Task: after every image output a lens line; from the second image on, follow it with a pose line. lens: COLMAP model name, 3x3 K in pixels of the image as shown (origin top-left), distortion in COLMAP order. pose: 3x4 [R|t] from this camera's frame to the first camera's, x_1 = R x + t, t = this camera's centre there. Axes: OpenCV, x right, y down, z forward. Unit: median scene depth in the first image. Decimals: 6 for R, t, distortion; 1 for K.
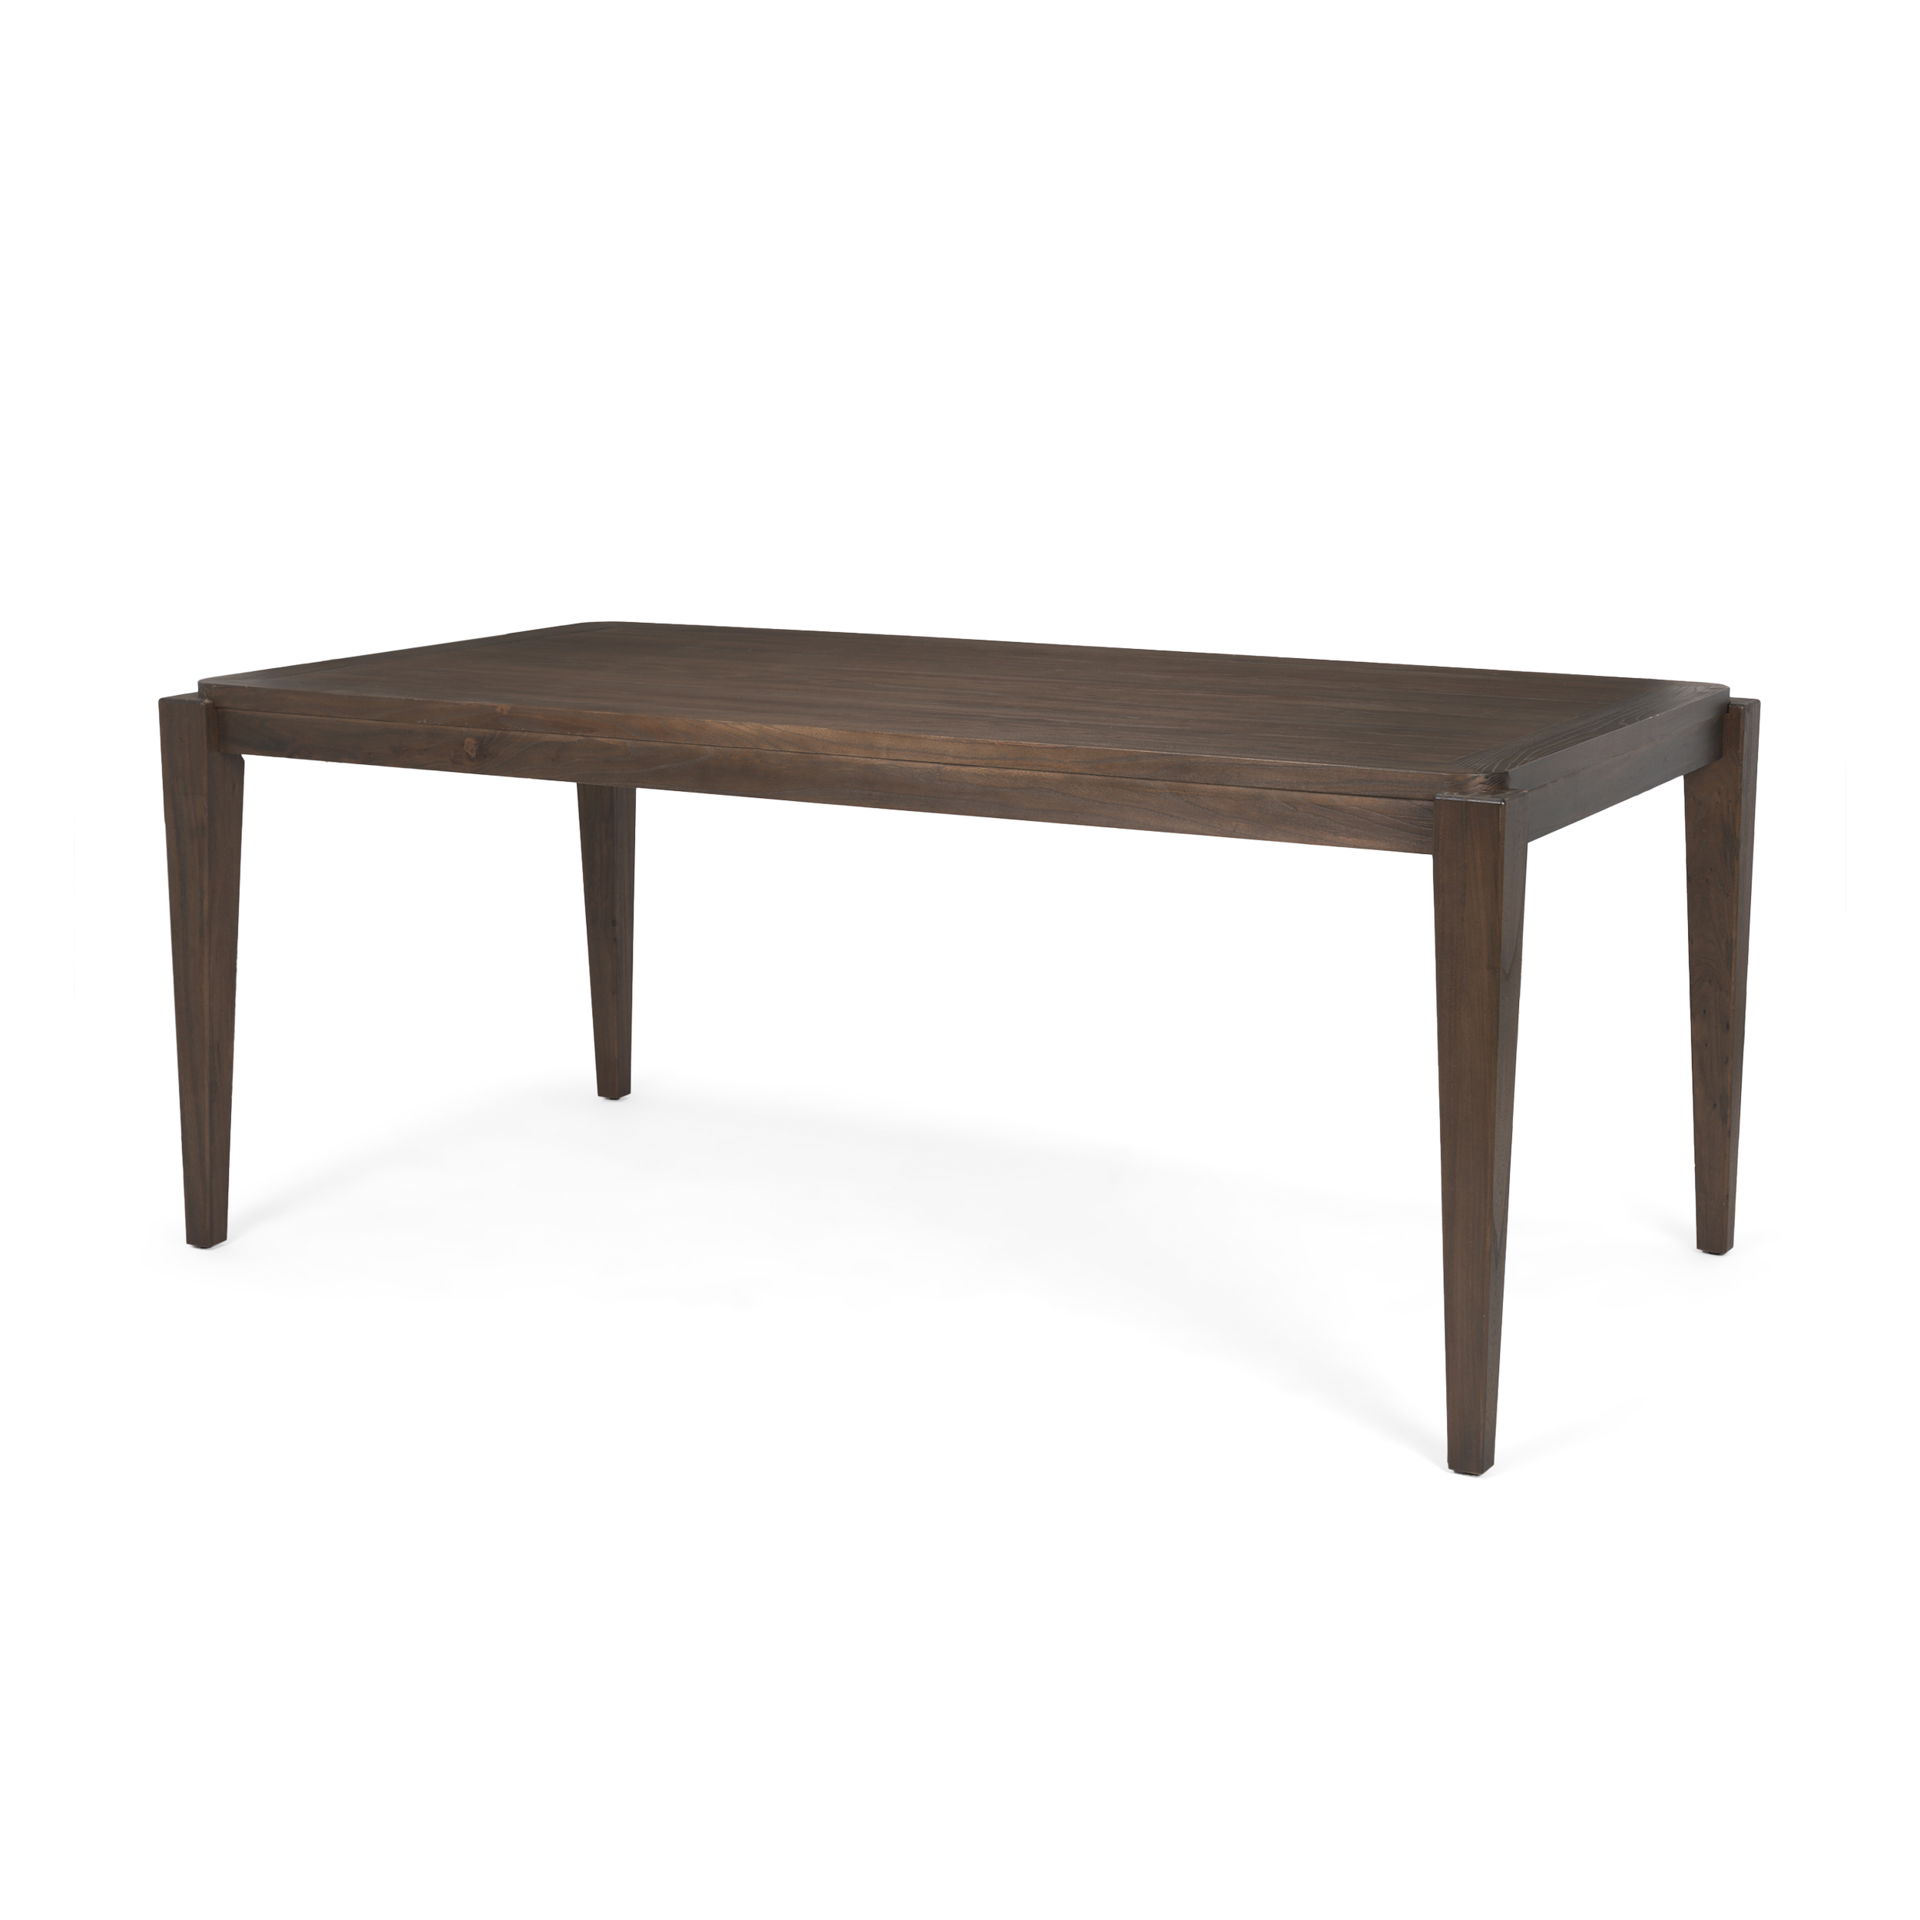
lens RADIAL K [[3274.7, 0, 960.8], [0, 3274.7, 959.8], [0, 0, 1]] dist [-0.054766, 0.000000]
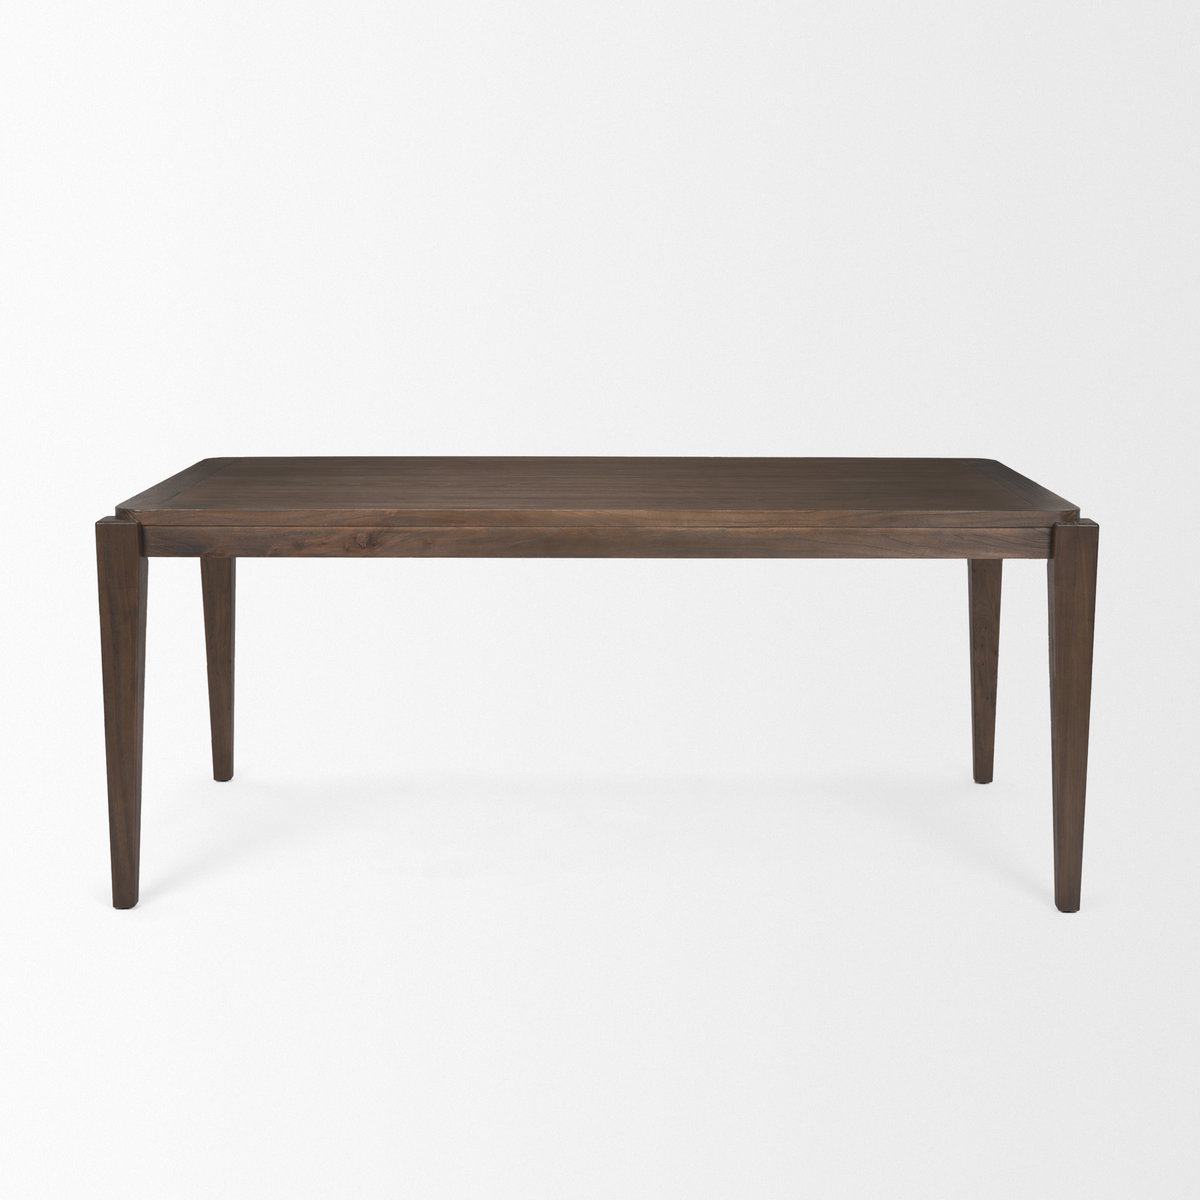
lens RADIAL K [[2046.7, 0, 601.9], [0, 2046.7, 600.5], [0, 0, 1]] dist [-0.054766, 0.000000]
pose [[0.879406, -0.079593, 0.469372, -0.534026], [0.092954, 0.995656, -0.005320, -0.024421], [-0.466910, 0.048309, 0.882984, 0.143698]]
